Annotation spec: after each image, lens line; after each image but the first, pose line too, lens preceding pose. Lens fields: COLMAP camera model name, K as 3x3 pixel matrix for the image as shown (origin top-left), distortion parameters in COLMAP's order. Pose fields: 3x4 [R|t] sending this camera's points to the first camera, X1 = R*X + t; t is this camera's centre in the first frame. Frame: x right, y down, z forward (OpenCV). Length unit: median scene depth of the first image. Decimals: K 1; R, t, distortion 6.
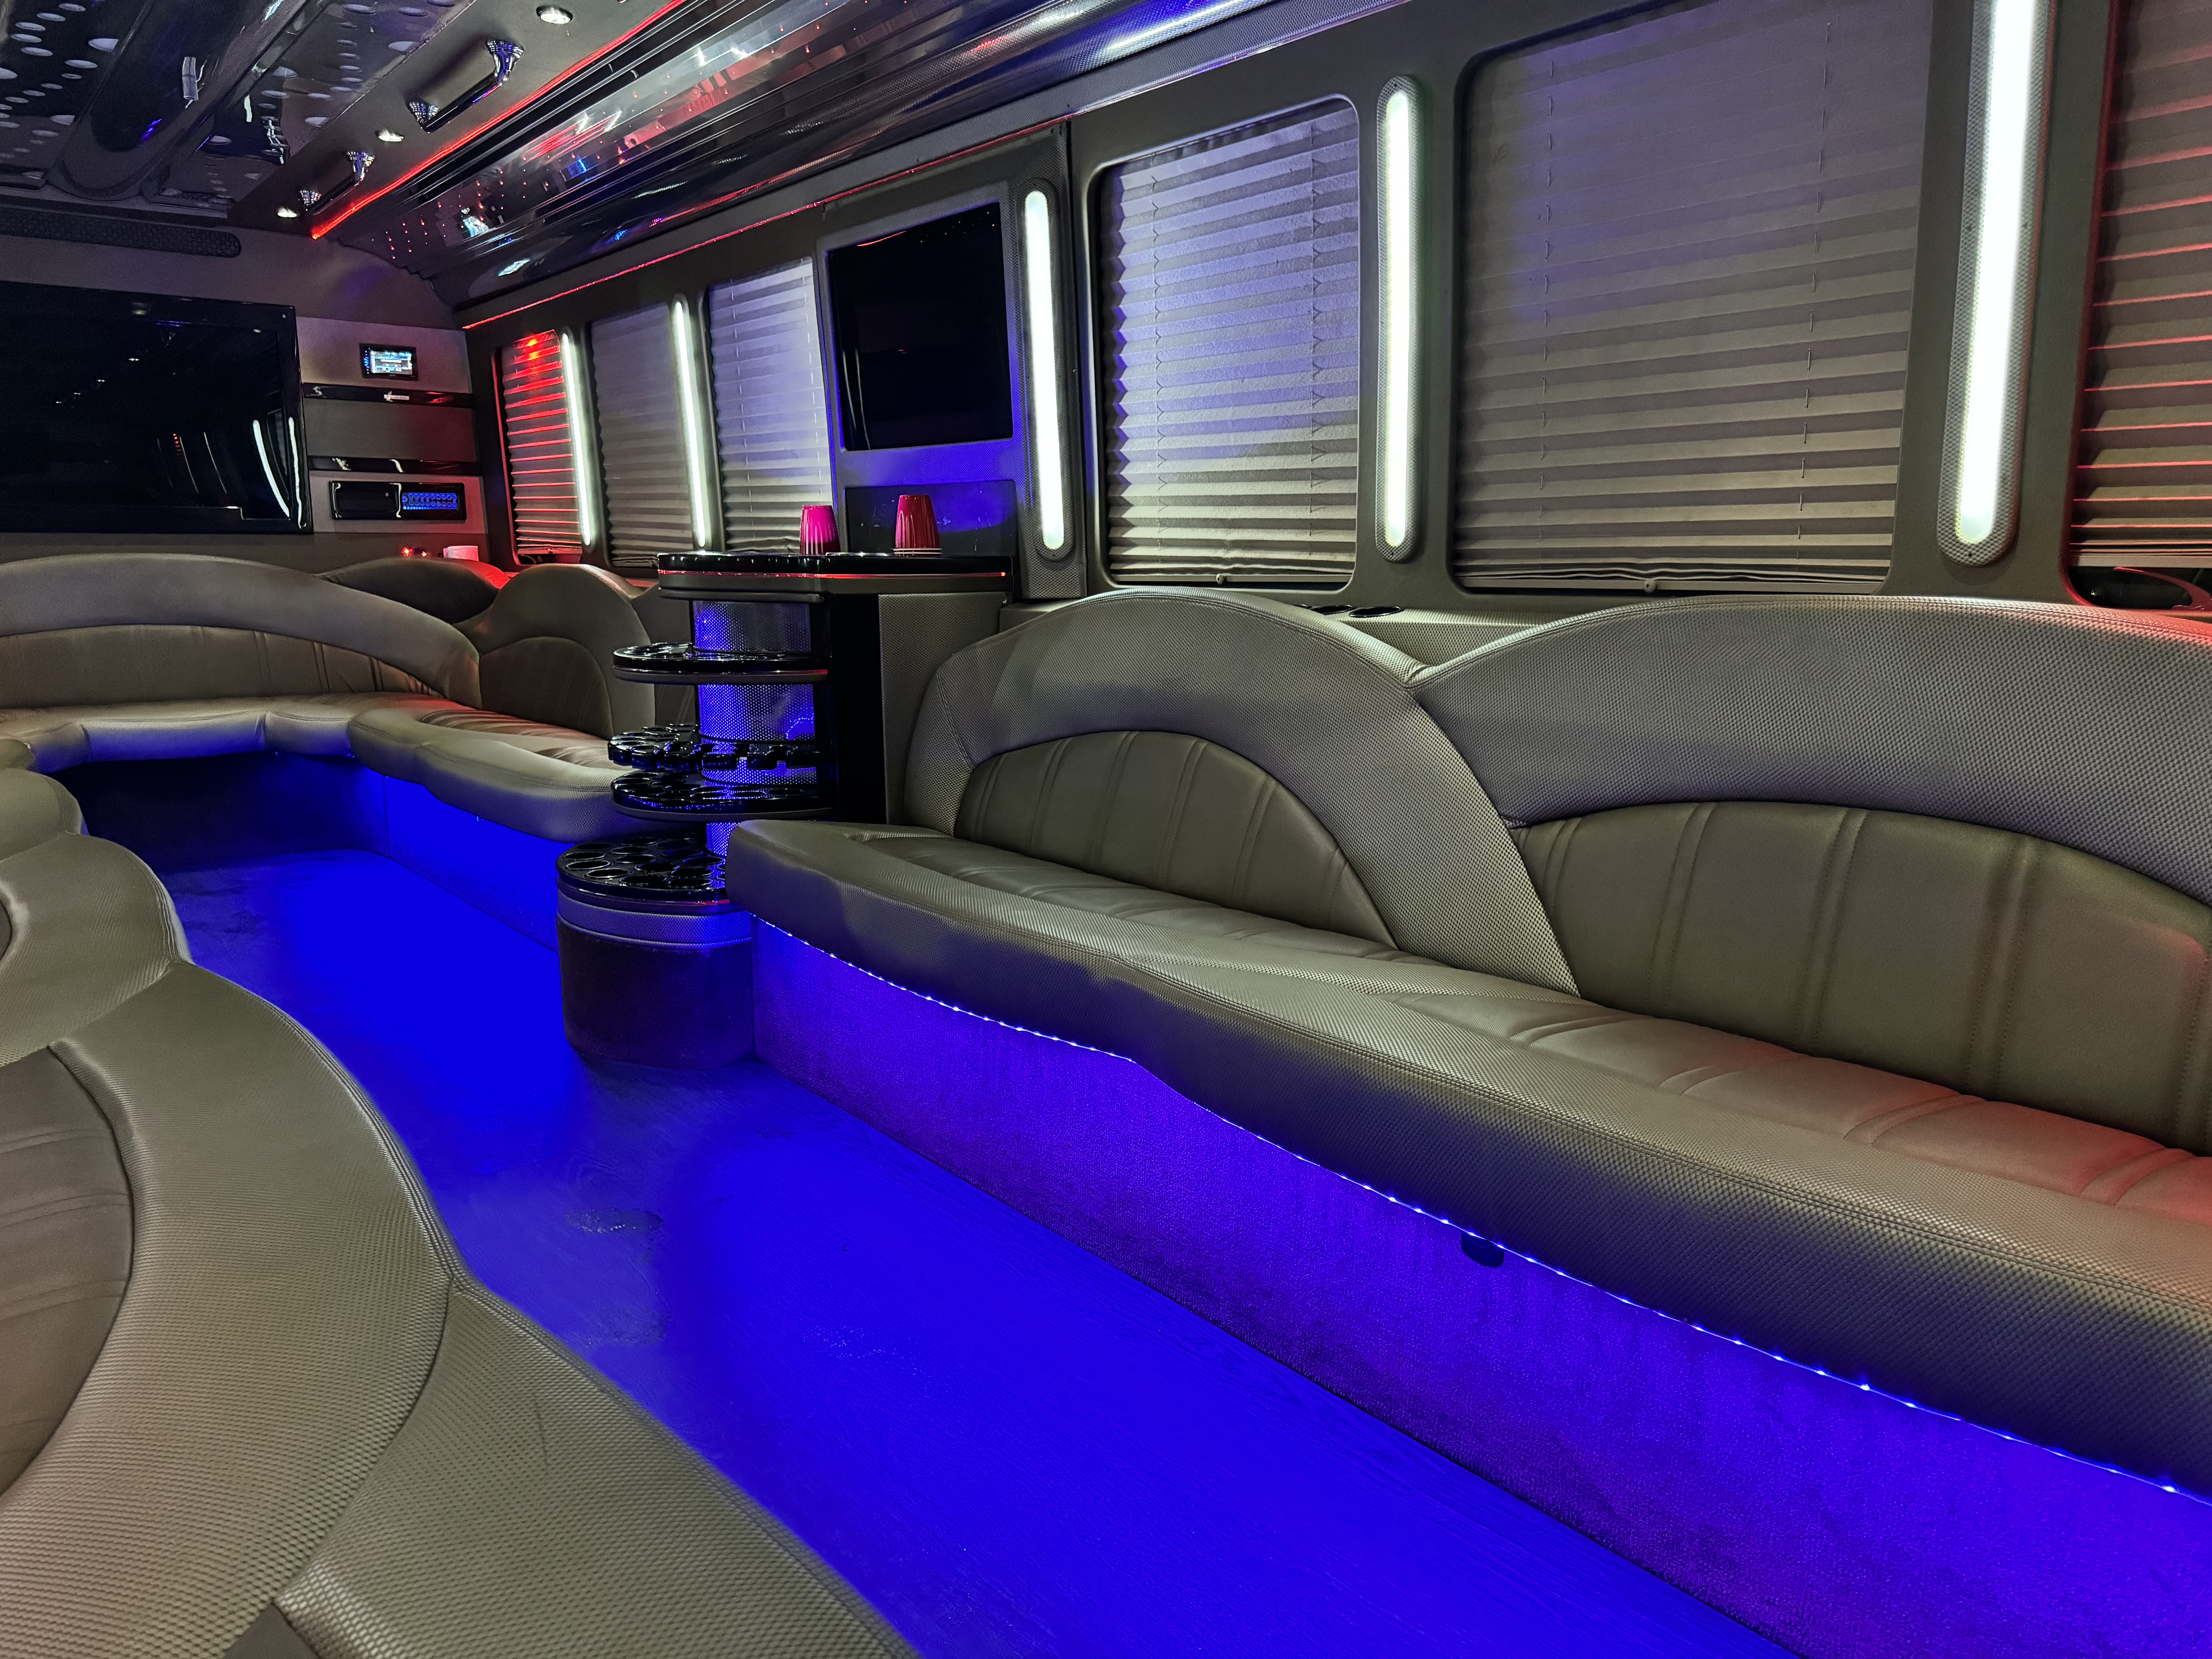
lens RADIAL K [[1559.5, 0, 1106.0], [0, 1559.5, 829.5], [0, 0, 1]] dist [0.078826, -0.078155]
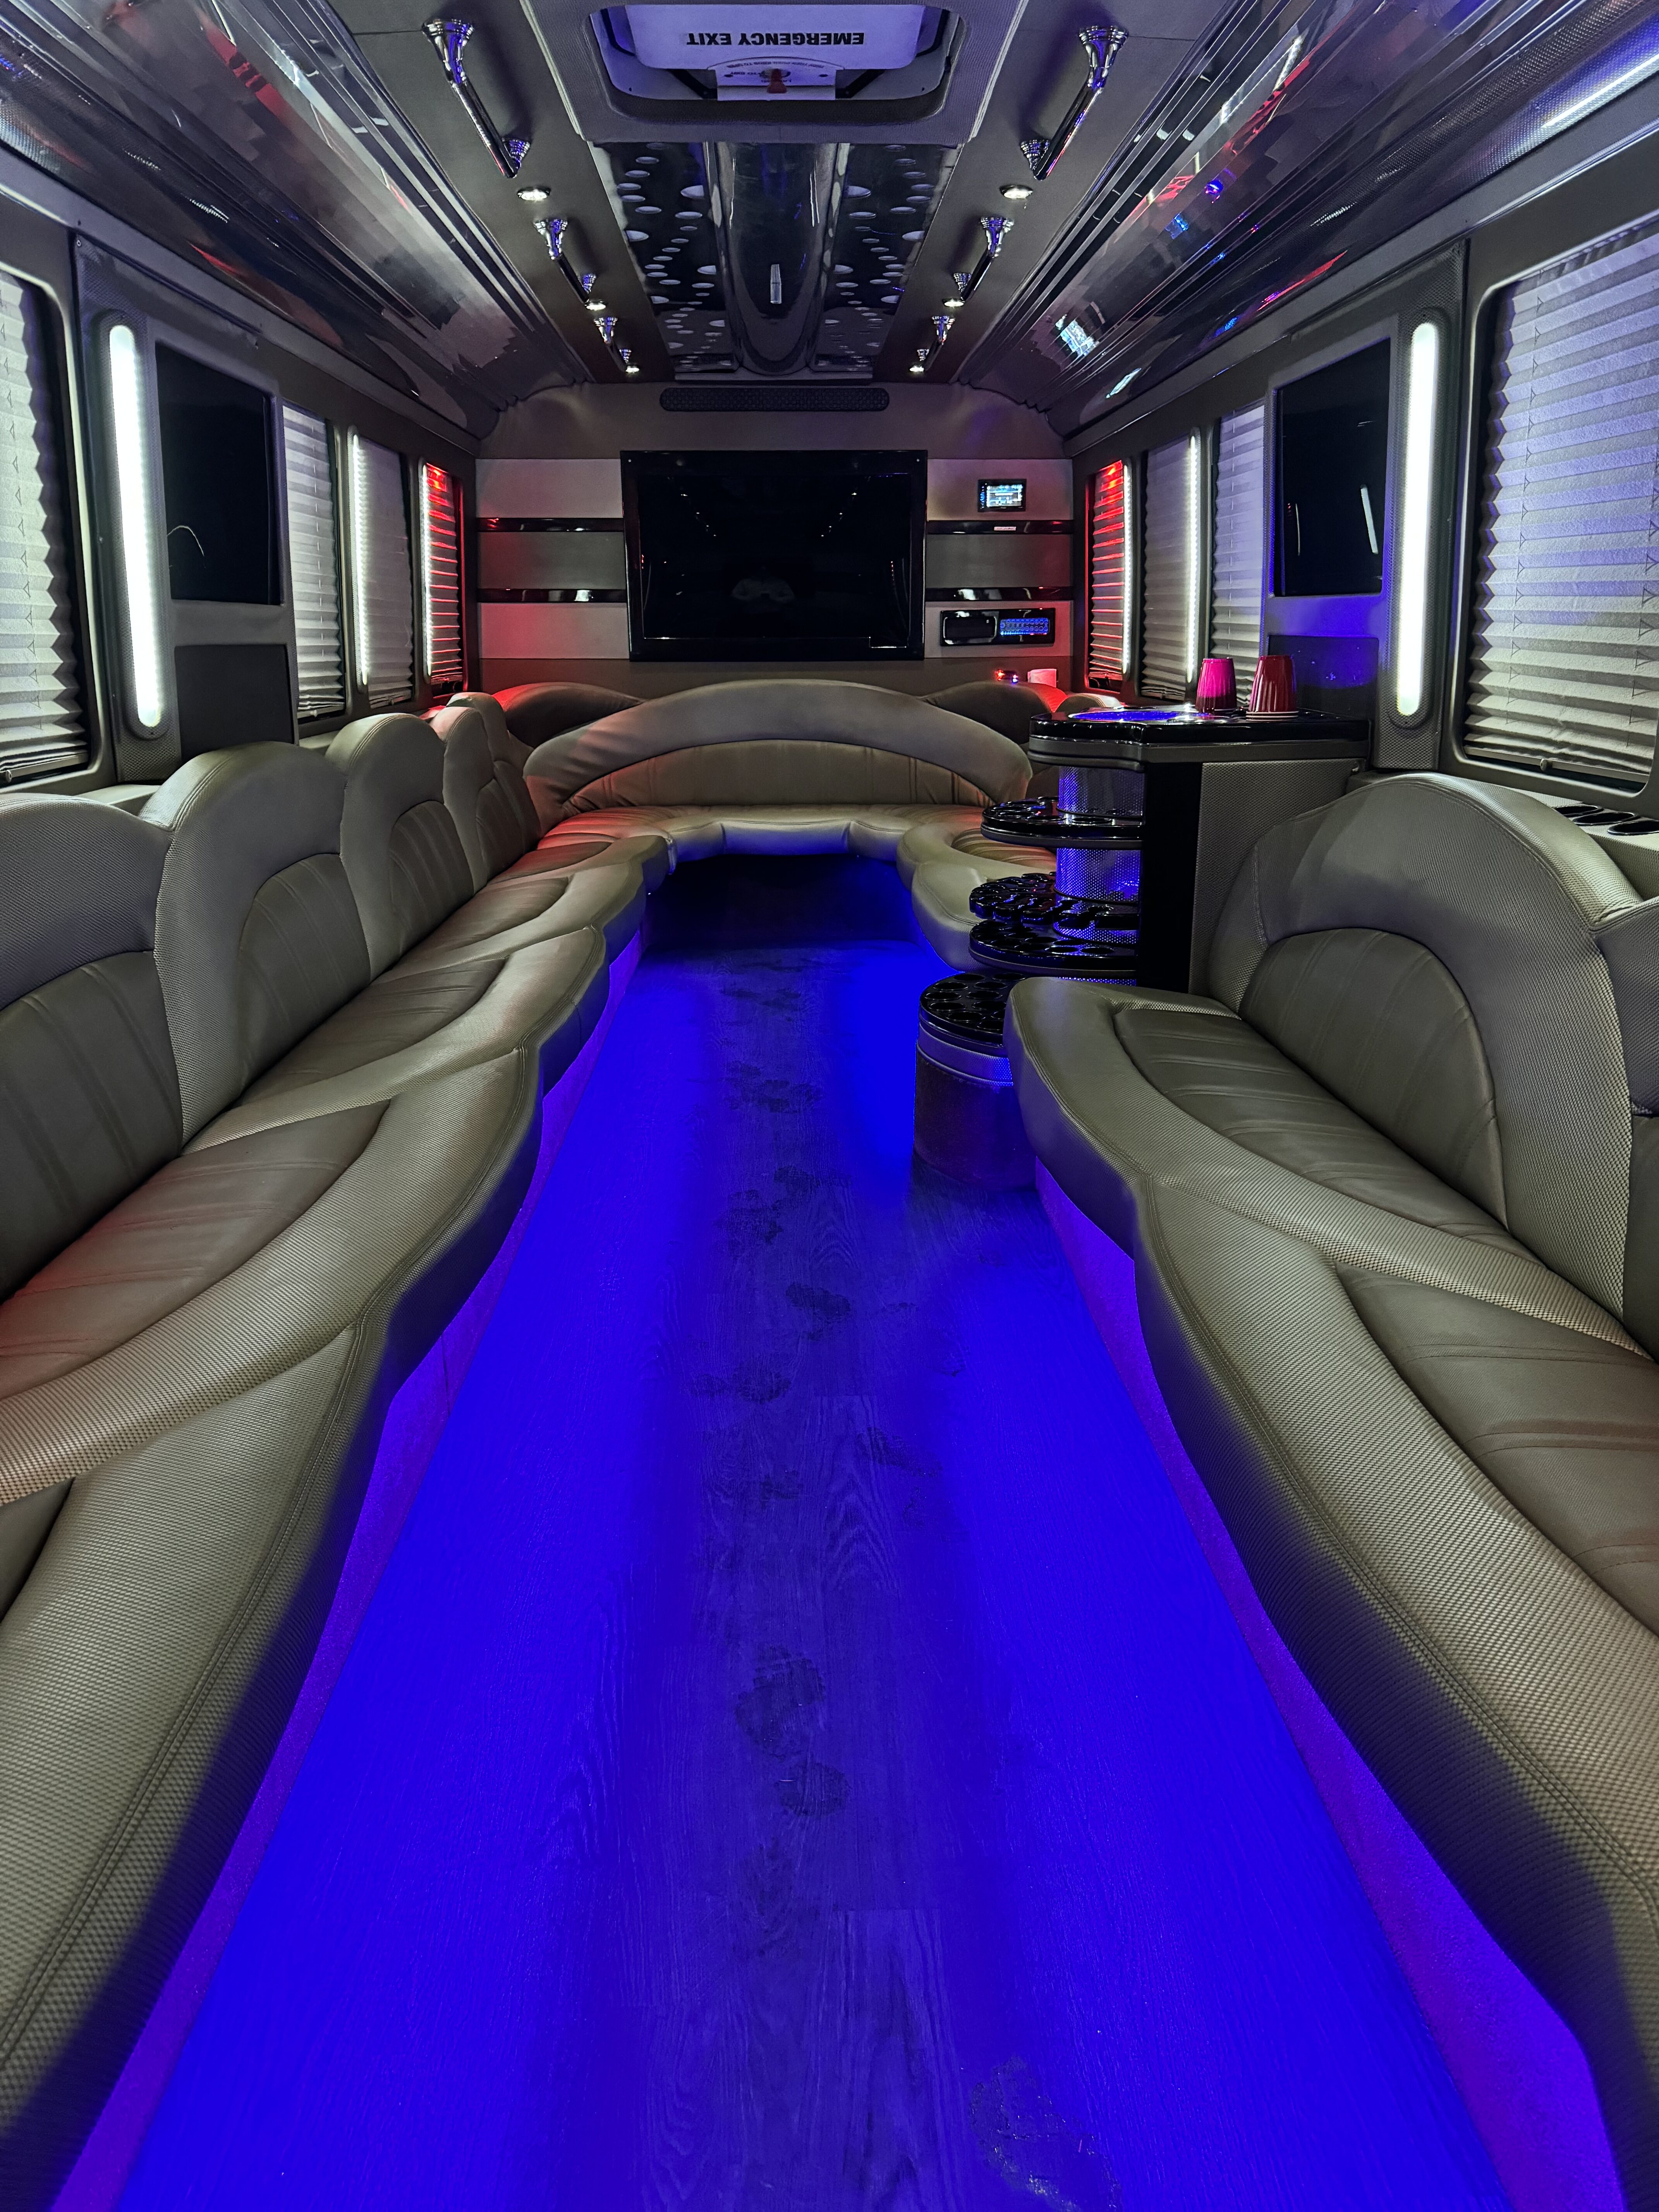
lens RADIAL K [[1620.9, 0, 829.5], [0, 1620.9, 1106.0], [0, 0, 1]] dist [0.000933, 0.007070]
pose [[0.816067, 0.157439, -0.556100, 0.155083], [-0.095666, 0.985706, 0.138678, -0.032114], [0.569984, -0.059970, 0.819464, 0.004426]]
